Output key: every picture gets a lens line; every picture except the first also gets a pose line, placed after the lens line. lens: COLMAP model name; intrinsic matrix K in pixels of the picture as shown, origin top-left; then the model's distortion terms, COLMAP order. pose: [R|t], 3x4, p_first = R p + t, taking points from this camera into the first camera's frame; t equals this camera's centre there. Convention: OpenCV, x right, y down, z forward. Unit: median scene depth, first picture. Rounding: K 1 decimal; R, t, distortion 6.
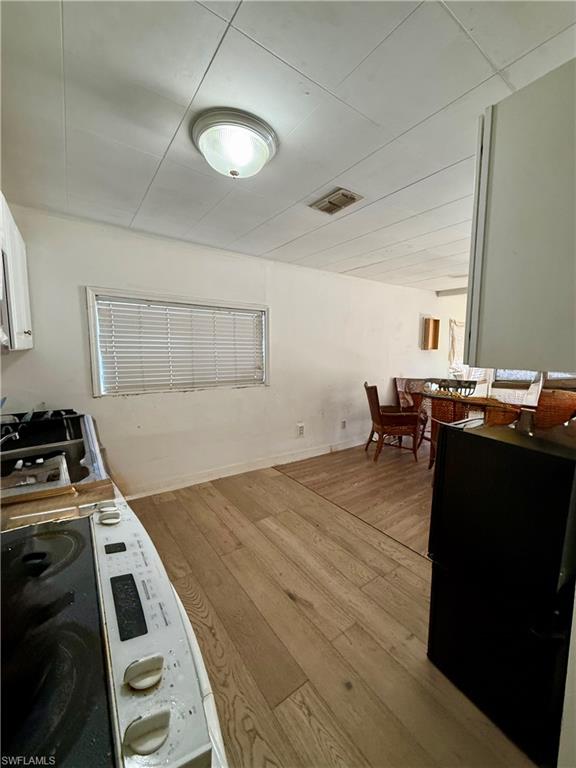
lens RADIAL K [[305.9, 0, 288.4], [0, 305.9, 383.8], [0, 0, 1]] dist [-0.003413, -0.000218]
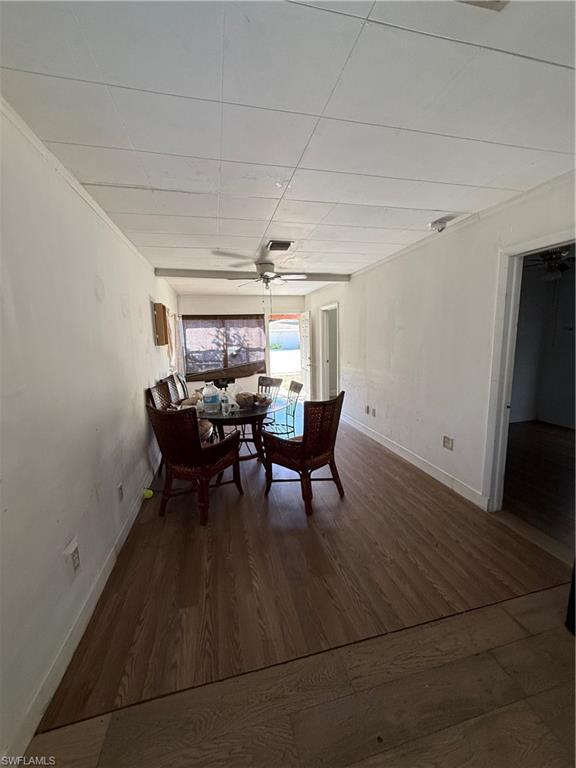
lens RADIAL K [[305.9, 0, 289.1], [0, 305.9, 383.1], [0, 0, 1]] dist [-0.003413, -0.000218]
pose [[0.373310, -0.156039, 0.914490, -0.212506], [0.140590, 0.983883, 0.110489, -0.092497], [-0.916992, 0.087322, 0.389231, 0.678716]]
